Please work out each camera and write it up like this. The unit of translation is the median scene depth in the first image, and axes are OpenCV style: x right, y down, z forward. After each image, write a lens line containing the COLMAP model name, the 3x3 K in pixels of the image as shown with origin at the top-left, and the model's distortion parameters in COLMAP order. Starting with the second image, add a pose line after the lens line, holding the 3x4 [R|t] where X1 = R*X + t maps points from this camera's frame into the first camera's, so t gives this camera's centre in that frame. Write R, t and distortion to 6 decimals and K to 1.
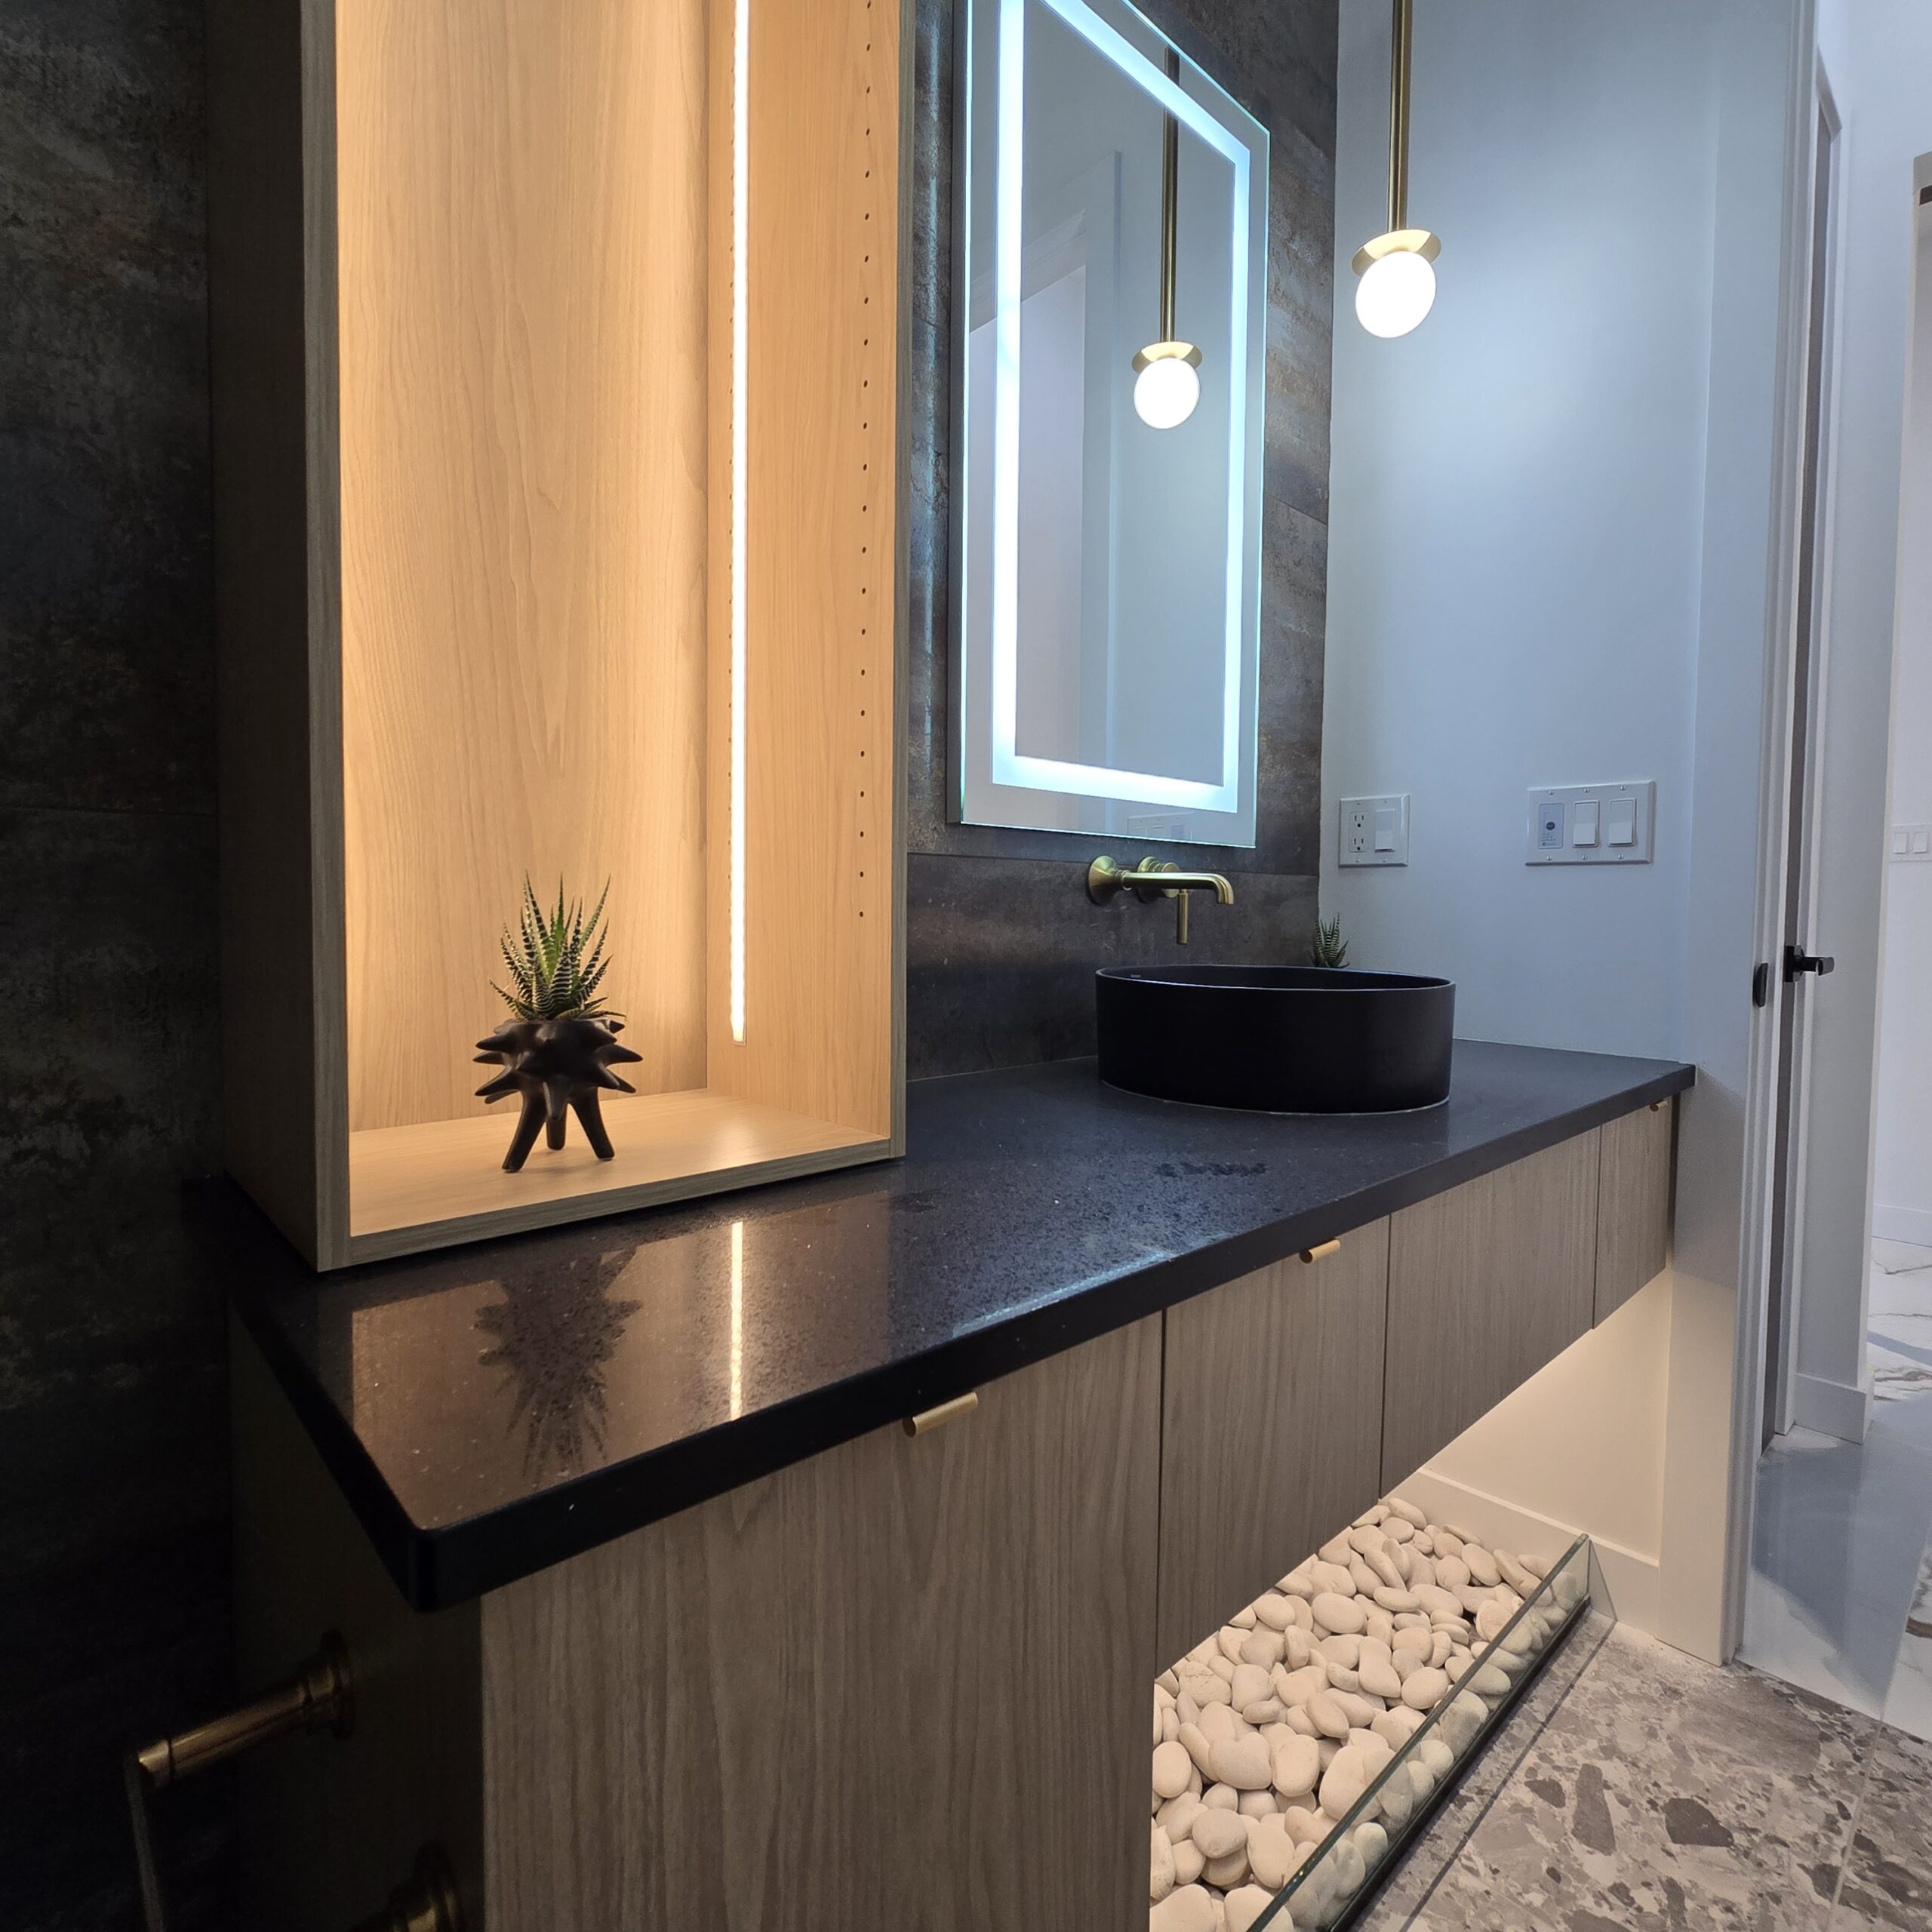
lens RADIAL K [[1057.3, 0, 957.8], [0, 1057.3, 947.8], [0, 0, 1]] dist [-0.005614, 0.001350]
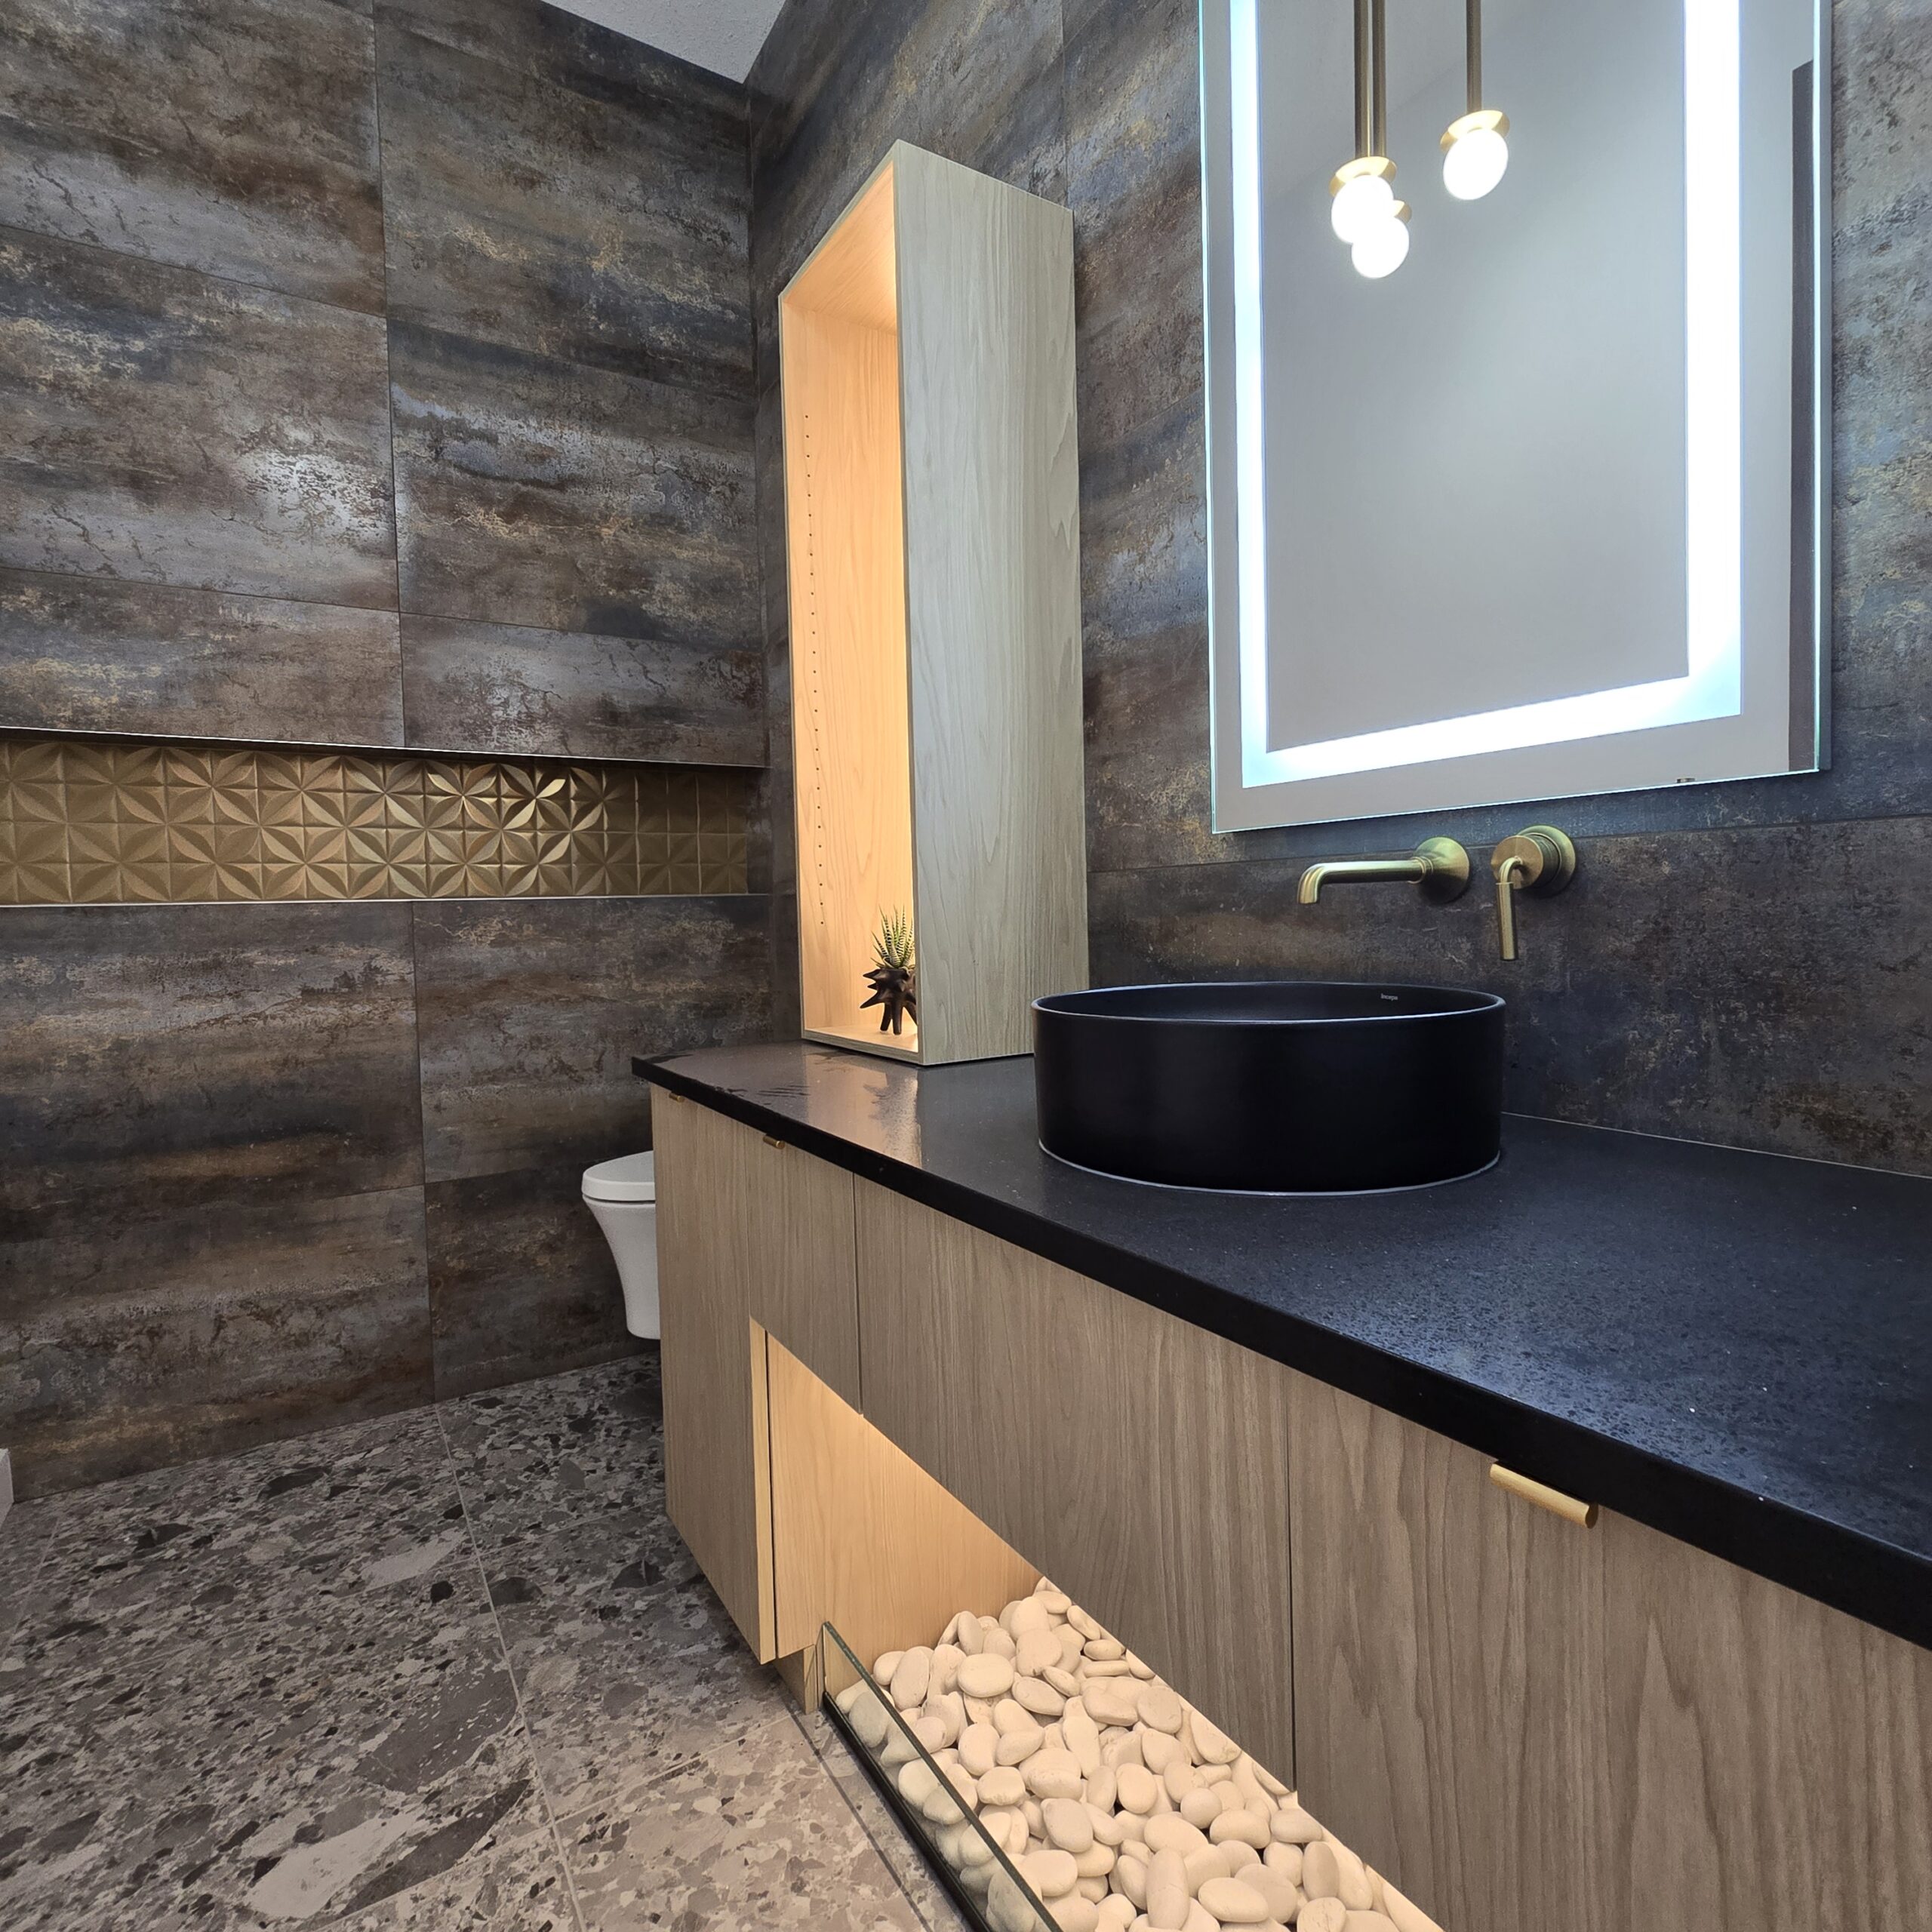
lens RADIAL K [[1049.2, 0, 967.4], [0, 1049.2, 954.2], [0, 0, 1]] dist [-0.002400, -0.001598]
pose [[-0.186547, 0.027417, -0.982063, 0.983054], [-0.020643, 0.999280, 0.031819, -0.022616], [0.982229, 0.026209, -0.185846, 0.859577]]
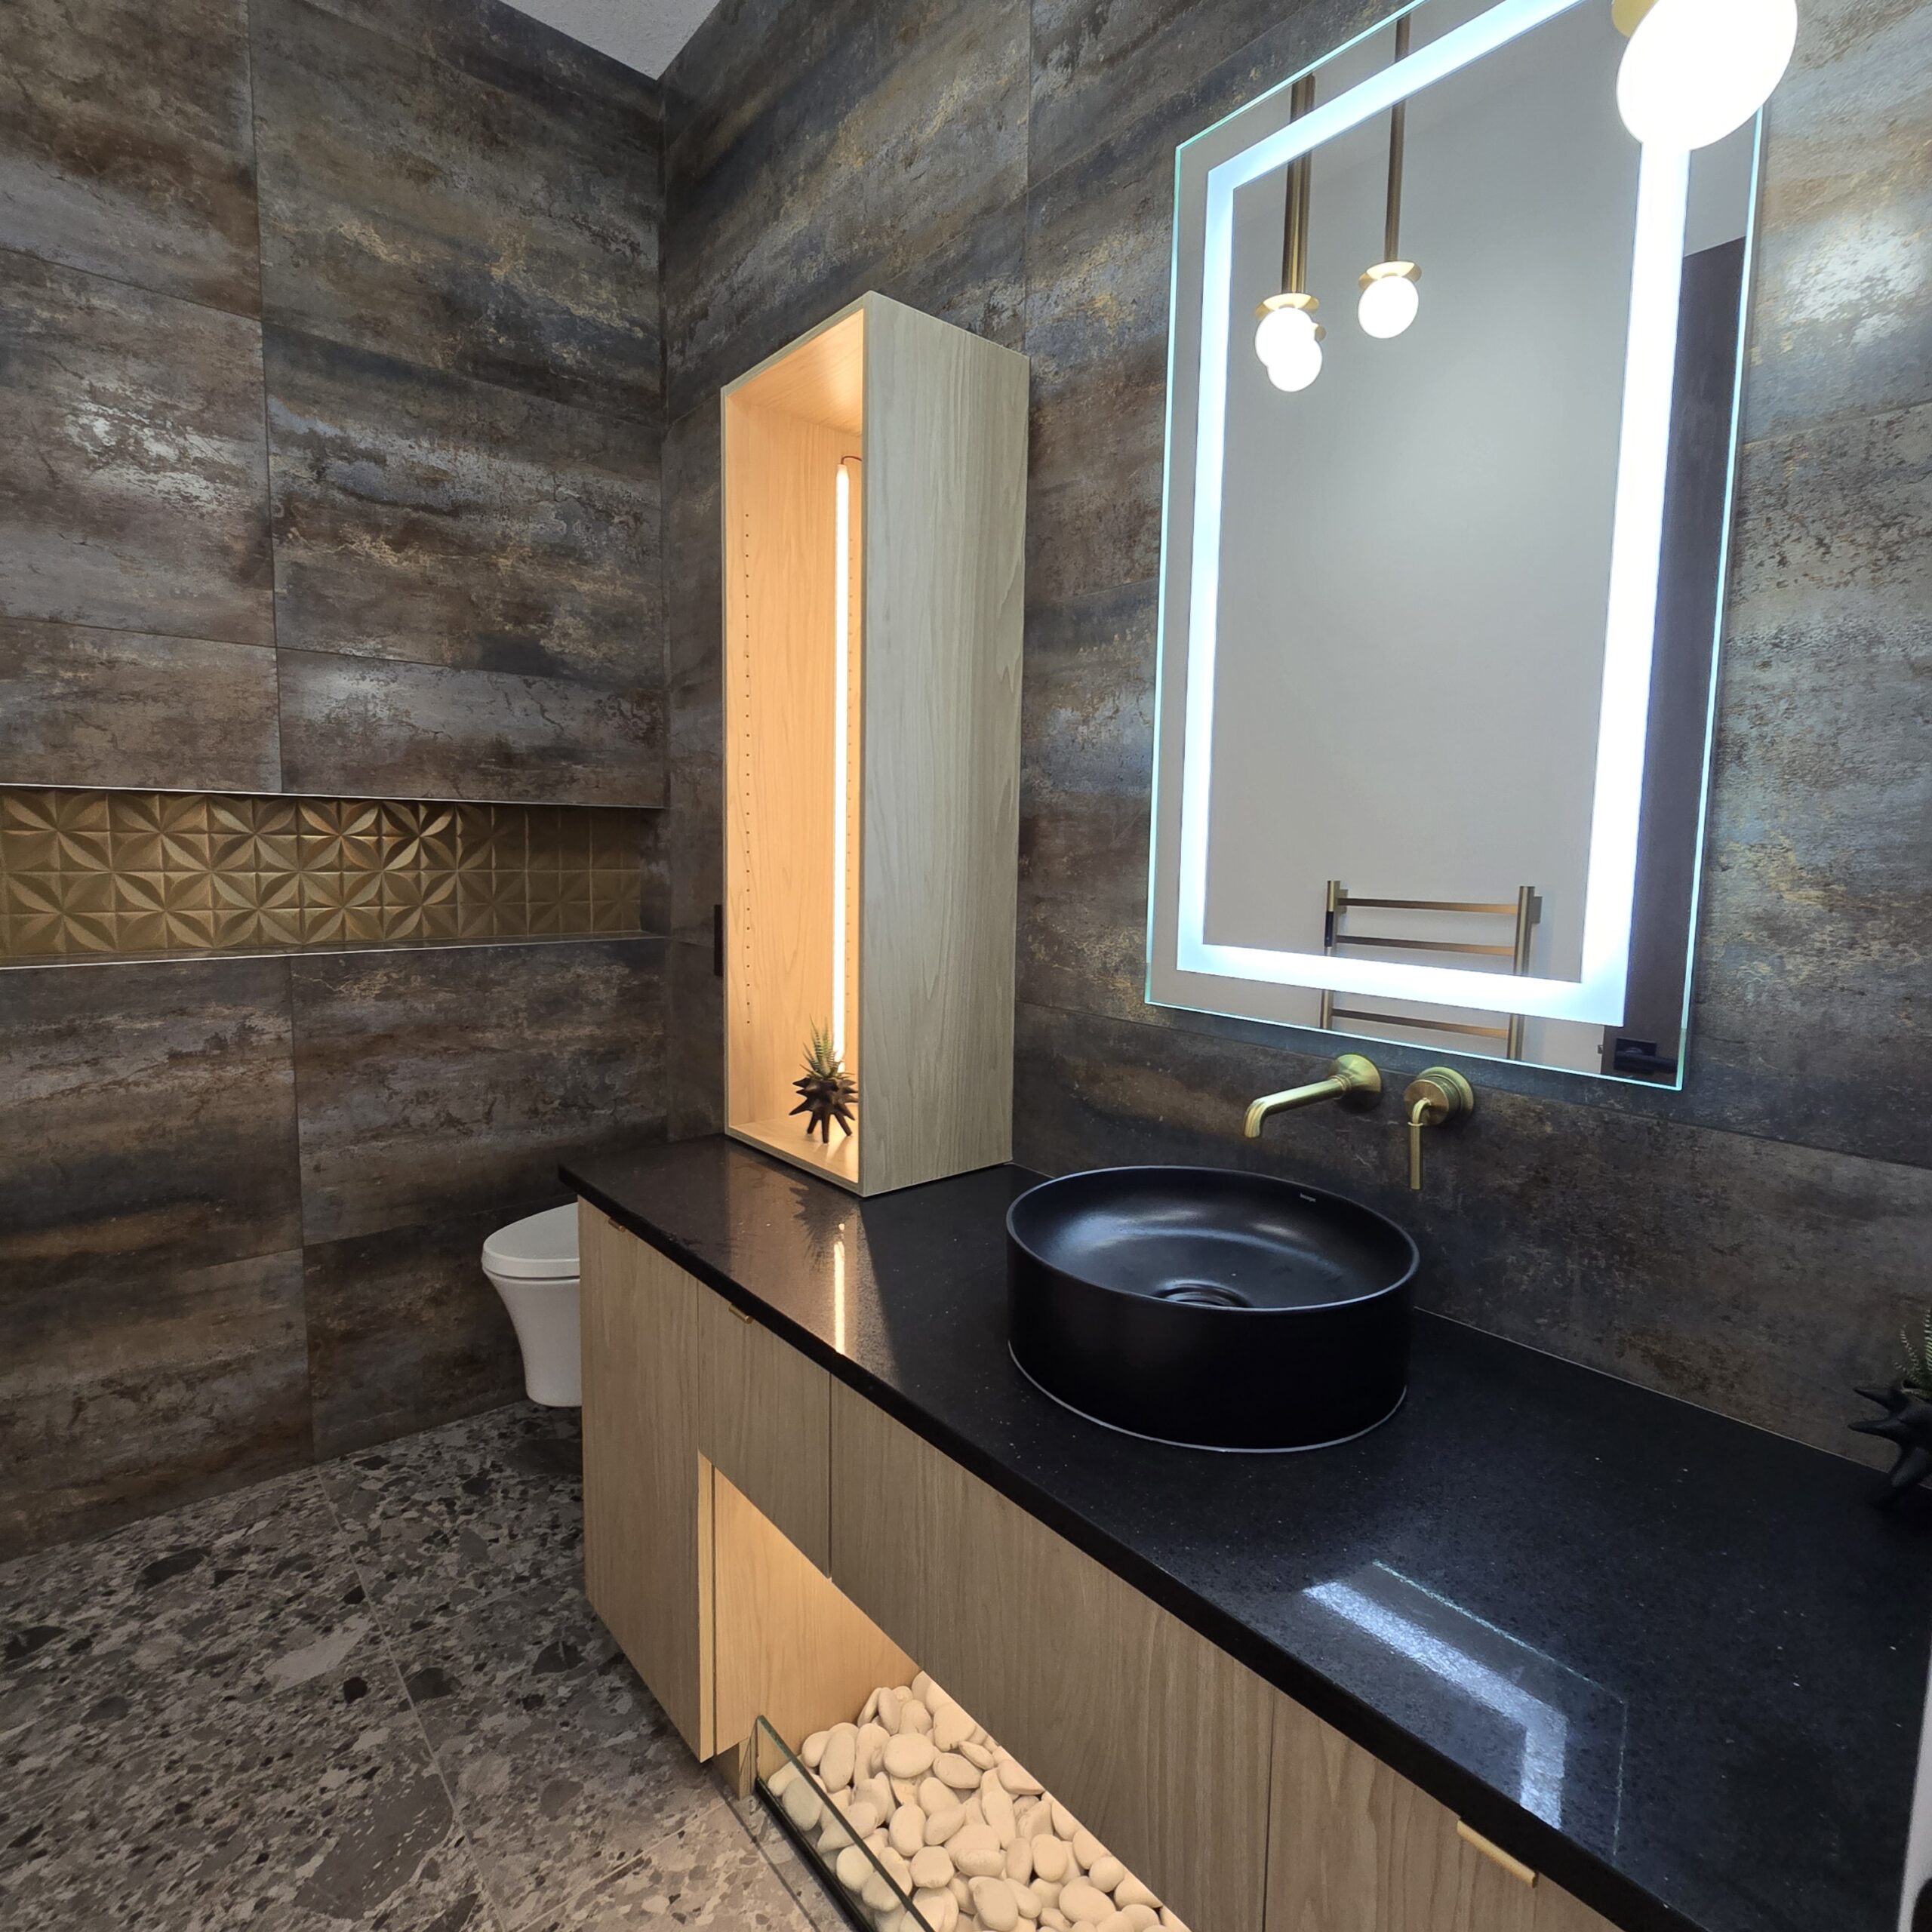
lens RADIAL K [[1057.3, 0, 957.8], [0, 1057.3, 947.8], [0, 0, 1]] dist [-0.005614, 0.001350]
pose [[-0.045143, 0.085332, -0.995329, 1.042017], [-0.062257, 0.994168, 0.088057, -0.238951], [0.997039, 0.065941, -0.039567, 0.751806]]
